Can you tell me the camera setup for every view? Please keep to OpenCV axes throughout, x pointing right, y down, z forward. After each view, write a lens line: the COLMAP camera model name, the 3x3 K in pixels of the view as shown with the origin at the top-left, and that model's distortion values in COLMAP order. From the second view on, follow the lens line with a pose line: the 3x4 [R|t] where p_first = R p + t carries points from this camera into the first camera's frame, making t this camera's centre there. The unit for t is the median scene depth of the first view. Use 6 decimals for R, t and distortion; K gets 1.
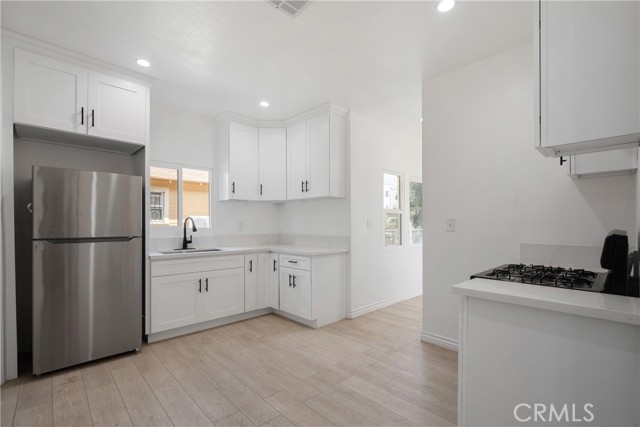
lens RADIAL K [[298.2, 0, 320.7], [0, 298.2, 225.2], [0, 0, 1]] dist [0.001292, 0.000339]
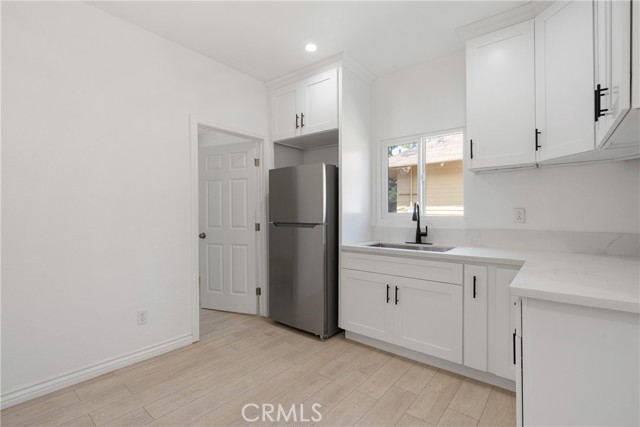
lens RADIAL K [[293.2, 0, 320.0], [0, 293.2, 213.5], [0, 0, 1]] dist [-0.004047, 0.000203]
pose [[0.114724, 0.000365, -0.993397, 0.316099], [-0.001647, 0.999999, 0.000177, 0.003777], [0.993396, 0.001616, 0.114724, 0.782591]]
